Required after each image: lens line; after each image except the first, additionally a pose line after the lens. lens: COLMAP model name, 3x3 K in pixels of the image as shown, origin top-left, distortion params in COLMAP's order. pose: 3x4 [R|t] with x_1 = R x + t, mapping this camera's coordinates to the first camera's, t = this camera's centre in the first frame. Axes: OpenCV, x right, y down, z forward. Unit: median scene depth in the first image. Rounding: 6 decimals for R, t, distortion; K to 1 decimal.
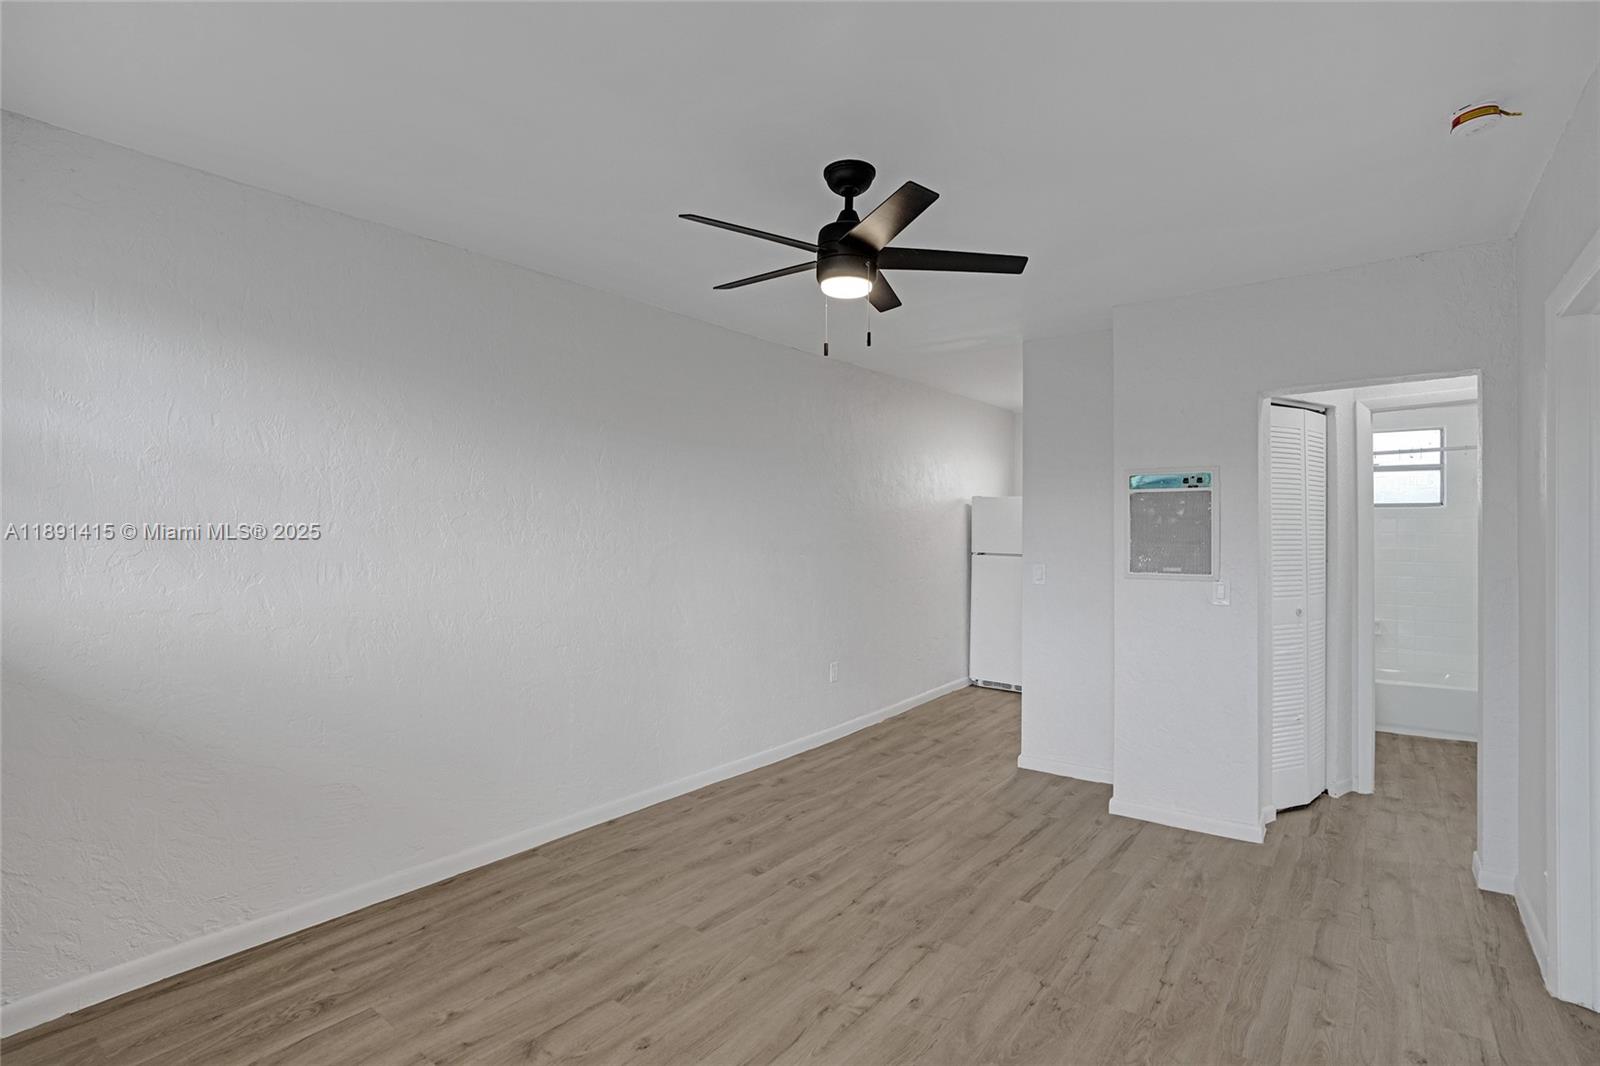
lens RADIAL K [[771.3, 0, 817.7], [0, 771.3, 529.0], [0, 0, 1]] dist [-0.033902, 0.014115]
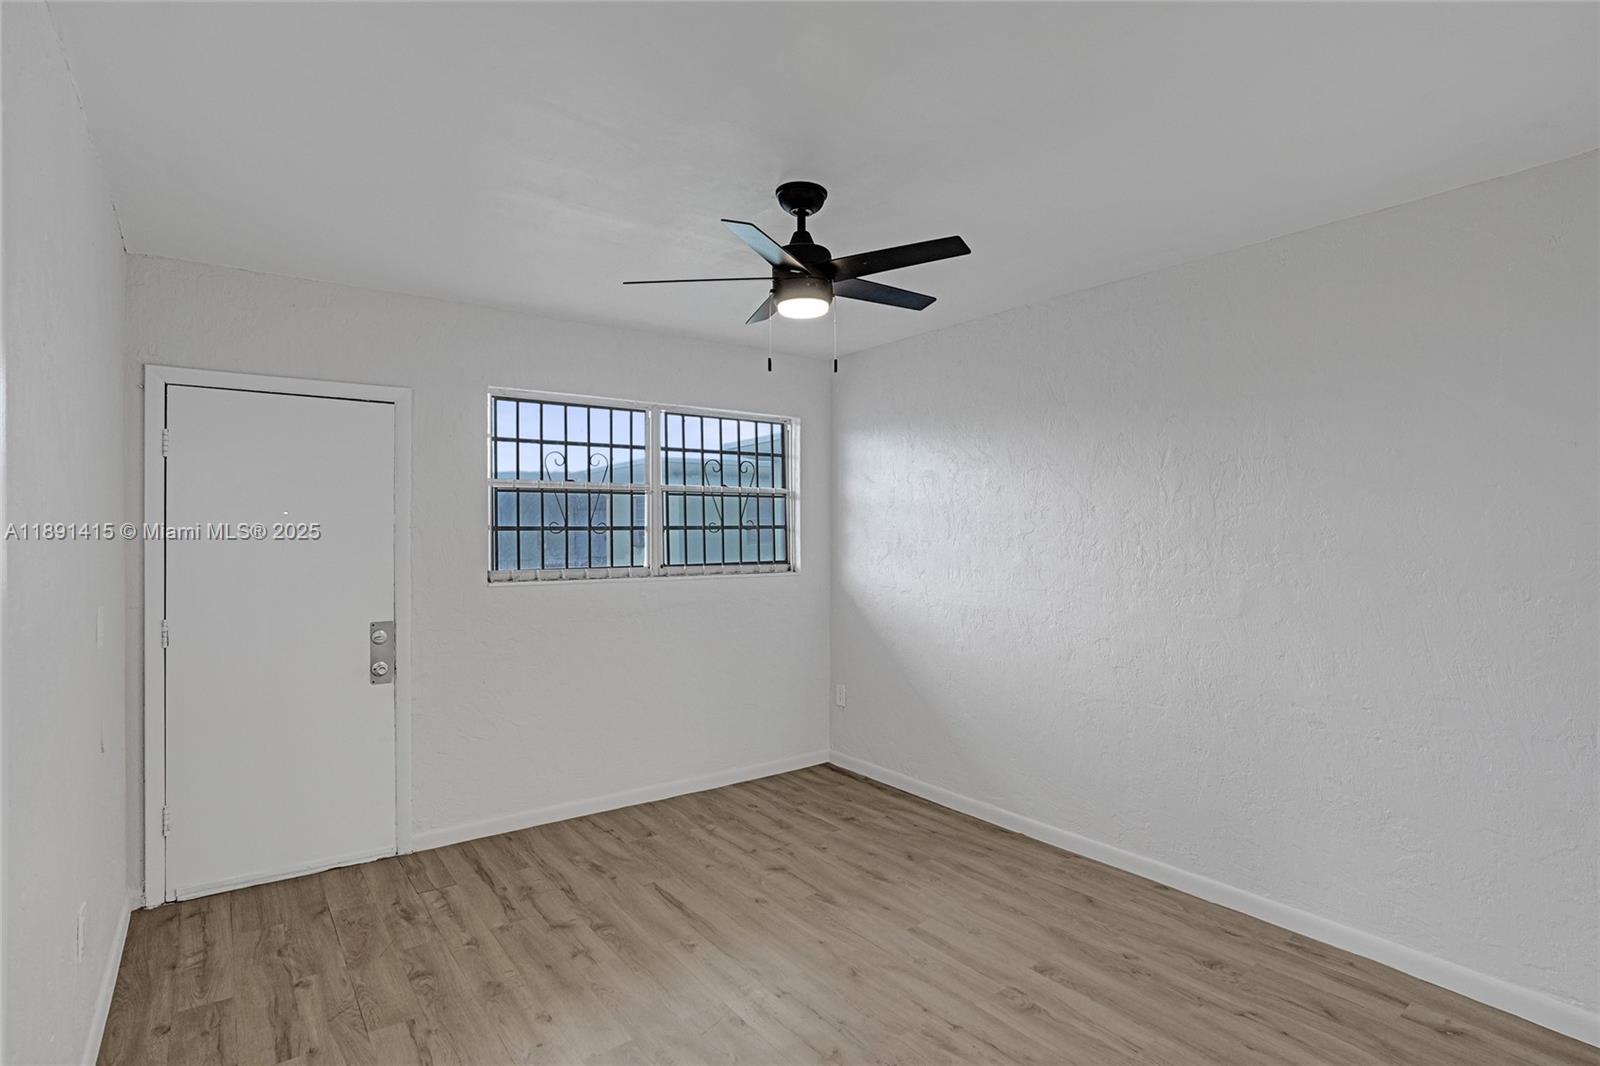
lens RADIAL K [[798.9, 0, 794.9], [0, 798.9, 528.8], [0, 0, 1]] dist [-0.017411, 0.007794]
pose [[-0.287551, -0.012307, -0.957686, 0.914301], [0.006739, 0.999867, -0.014872, -0.008382], [0.957742, -0.010730, -0.287430, 1.130310]]
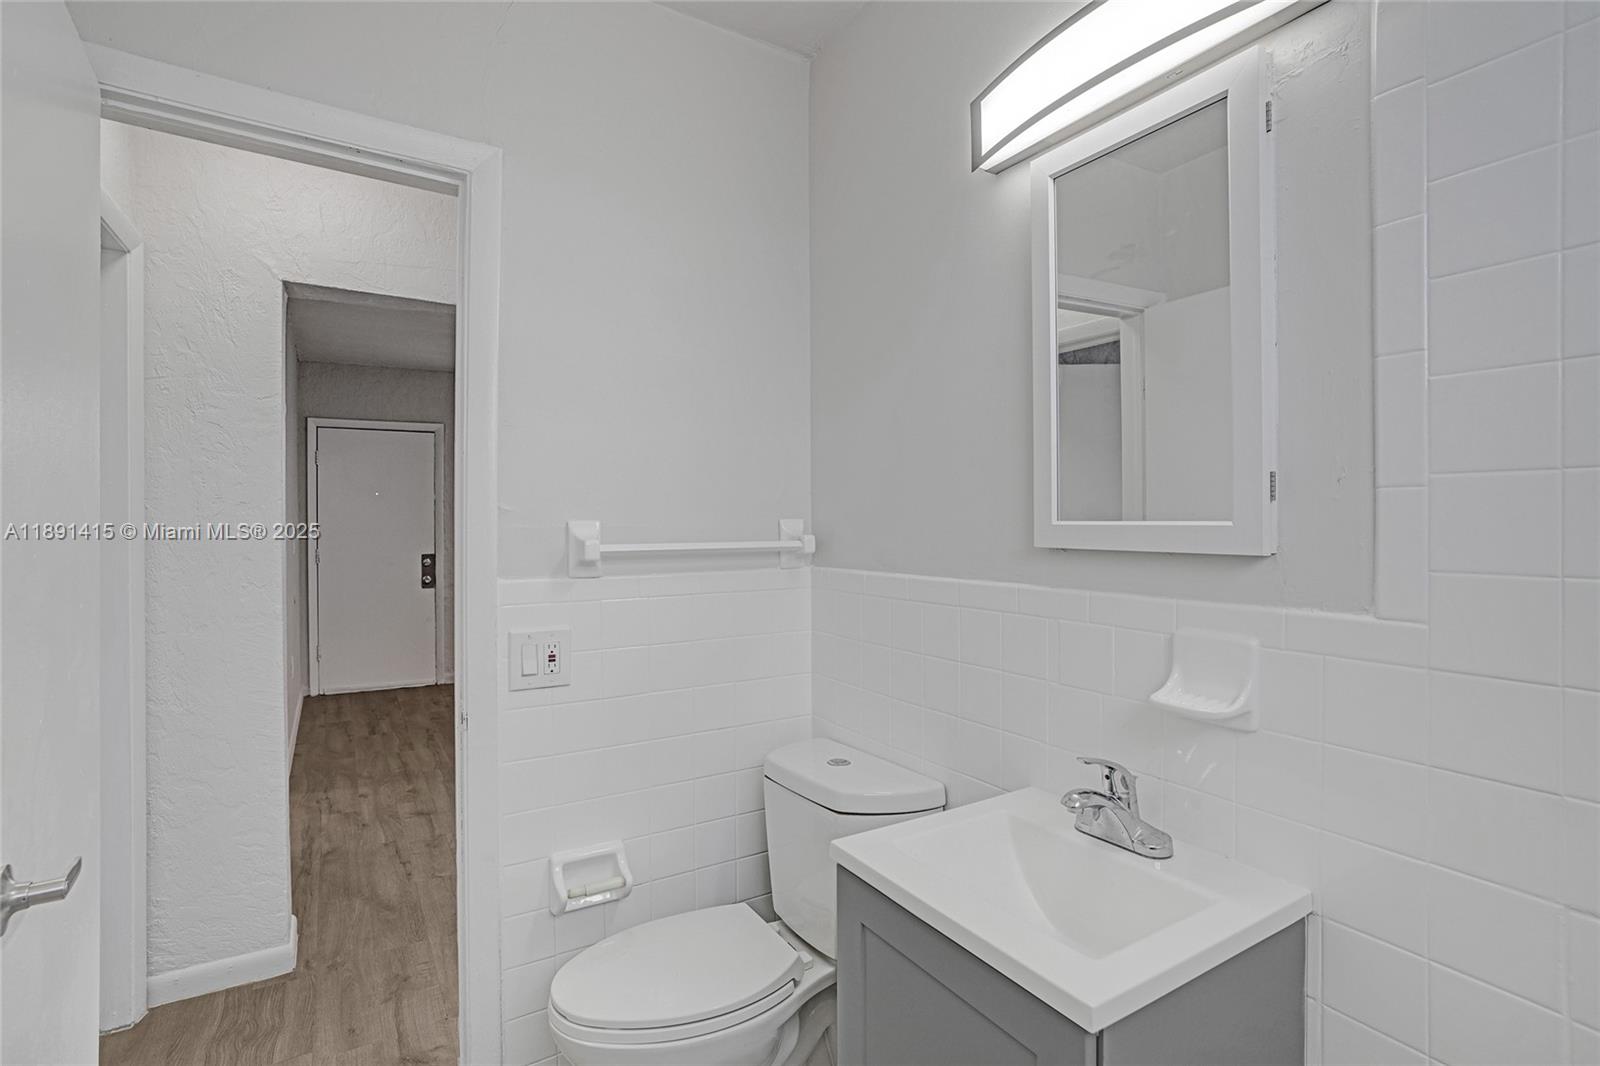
lens RADIAL K [[771.3, 0, 788.0], [0, 771.3, 519.6], [0, 0, 1]] dist [-0.033902, 0.014115]
pose [[-0.380338, 0.003304, -0.924842, 1.537854], [0.003354, 0.999992, 0.002193, 0.016079], [0.924841, -0.002268, -0.380346, 1.940246]]
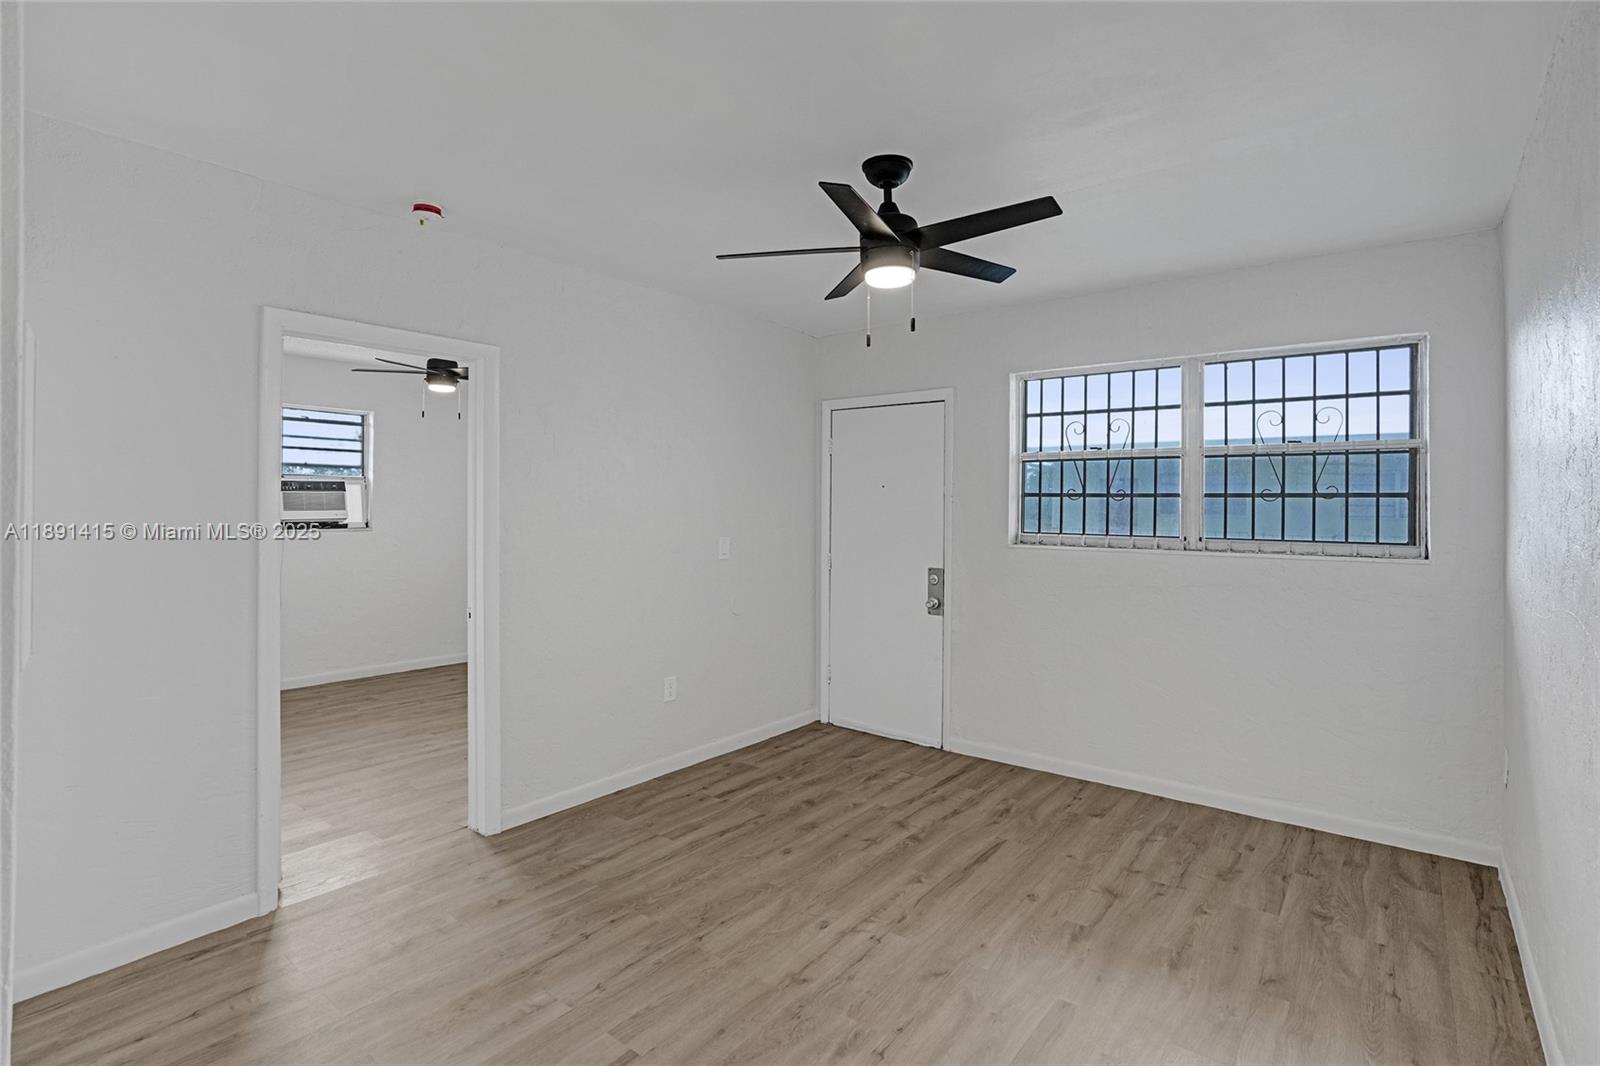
lens RADIAL K [[771.3, 0, 806.9], [0, 771.3, 517.7], [0, 0, 1]] dist [-0.033902, 0.014115]
pose [[-0.999738, -0.005939, 0.022098, 0.107301], [-0.005713, 0.999931, 0.010267, -0.004834], [-0.022158, 0.010138, -0.999703, 1.762959]]
